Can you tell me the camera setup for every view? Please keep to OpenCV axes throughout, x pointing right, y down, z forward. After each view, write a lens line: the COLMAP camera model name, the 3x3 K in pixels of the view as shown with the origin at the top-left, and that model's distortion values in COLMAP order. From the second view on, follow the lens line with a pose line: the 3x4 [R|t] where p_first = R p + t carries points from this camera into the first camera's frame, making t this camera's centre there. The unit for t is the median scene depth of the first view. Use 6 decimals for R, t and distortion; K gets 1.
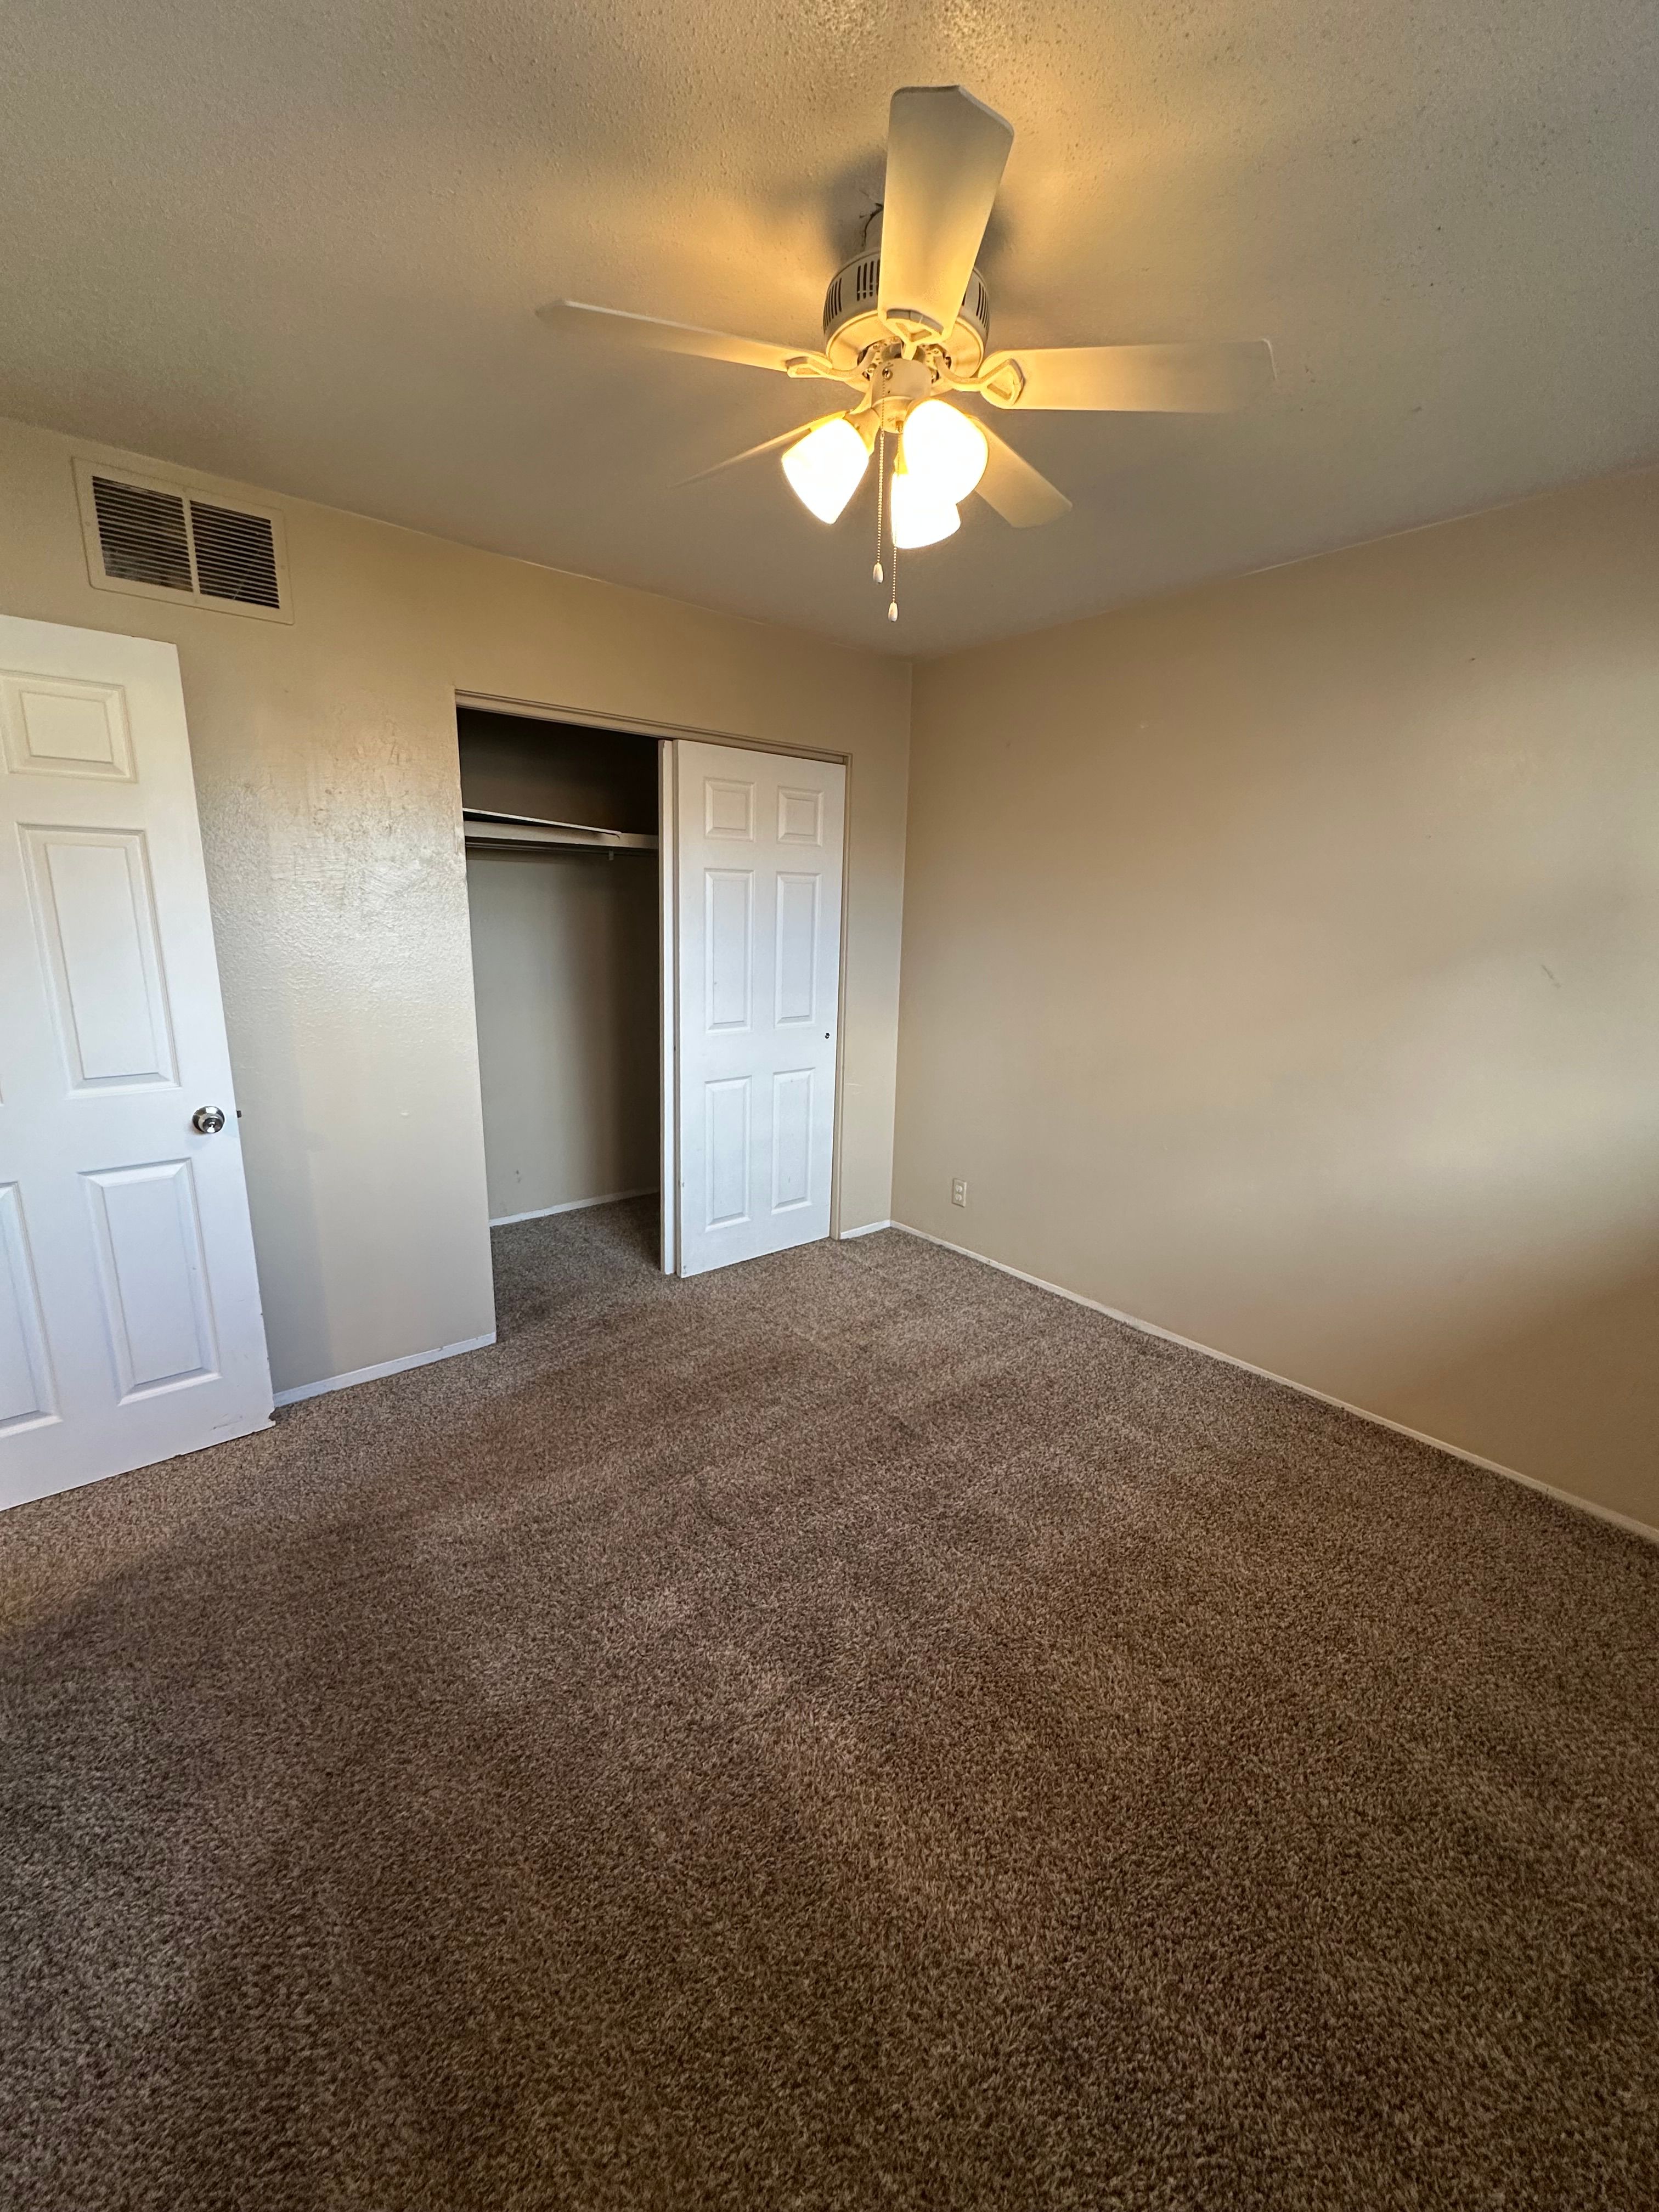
lens RADIAL K [[880.7, 0, 824.2], [0, 880.7, 1119.0], [0, 0, 1]] dist [-0.002170, 0.000394]
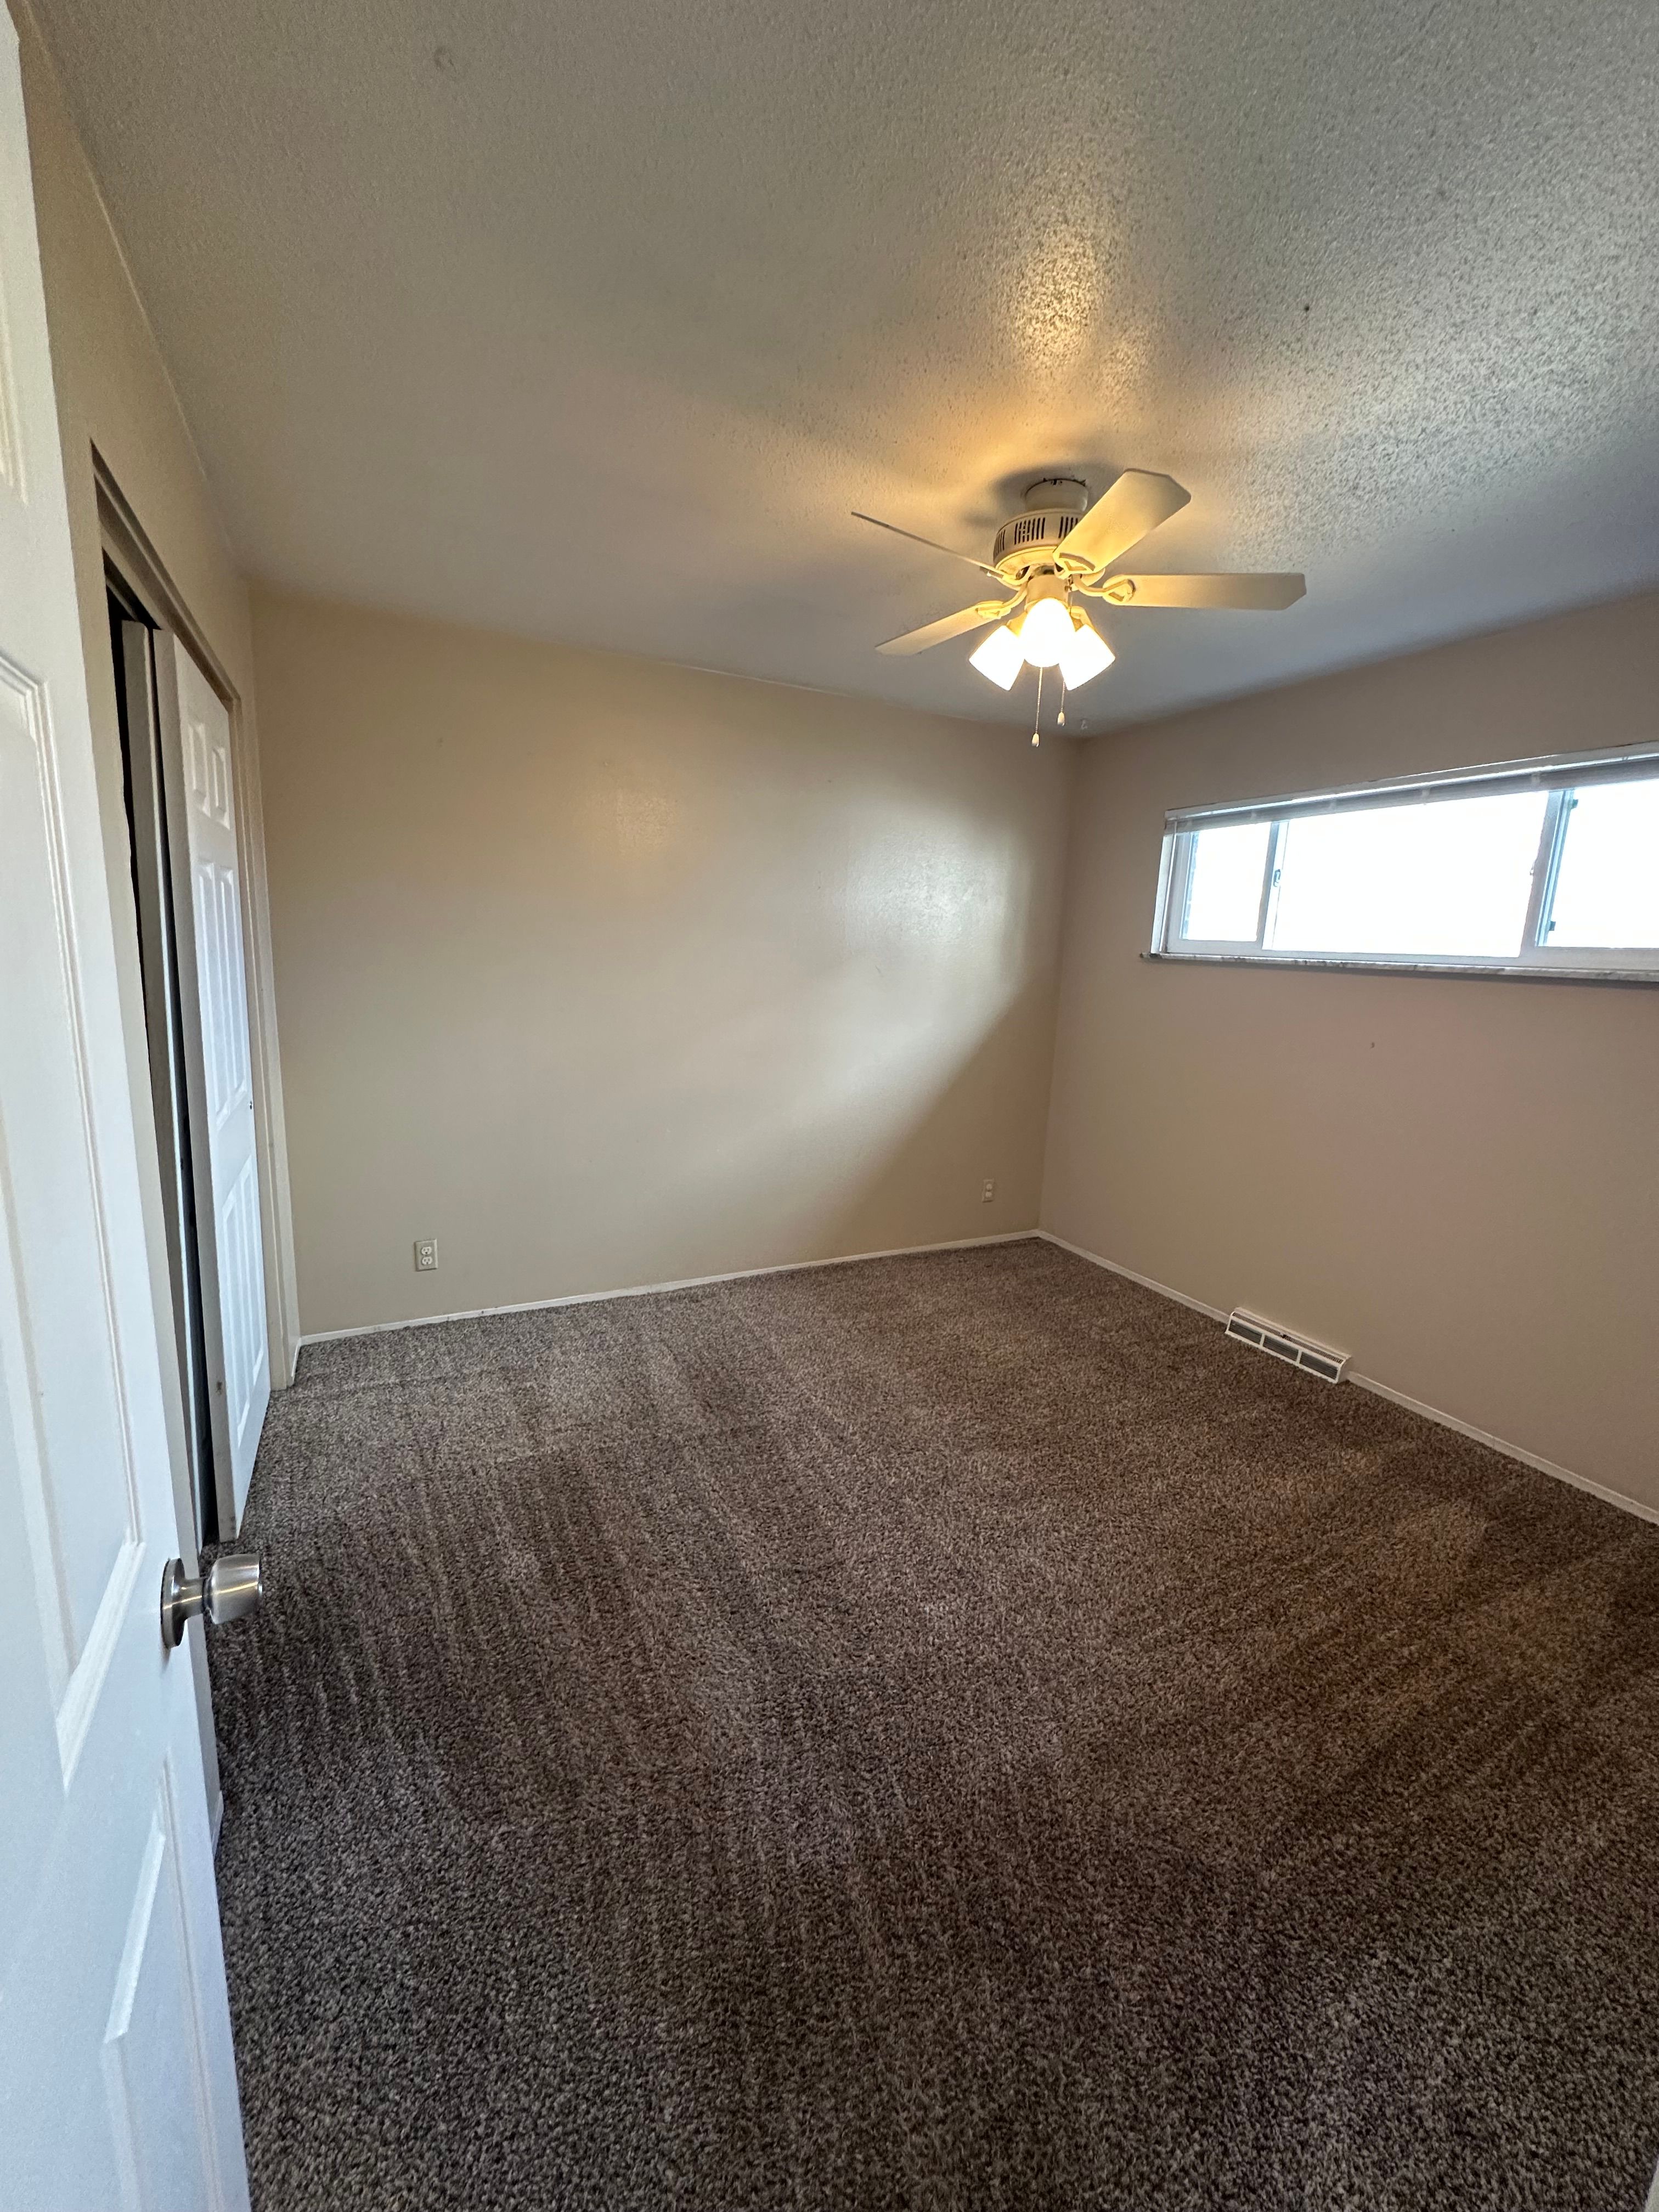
lens RADIAL K [[880.7, 0, 827.5], [0, 880.7, 1100.3], [0, 0, 1]] dist [-0.002170, 0.000394]
pose [[0.238287, -0.185361, 0.953342, -0.652433], [0.211936, 0.967884, 0.135215, -0.114240], [-0.947788, 0.169827, 0.269919, 0.456686]]
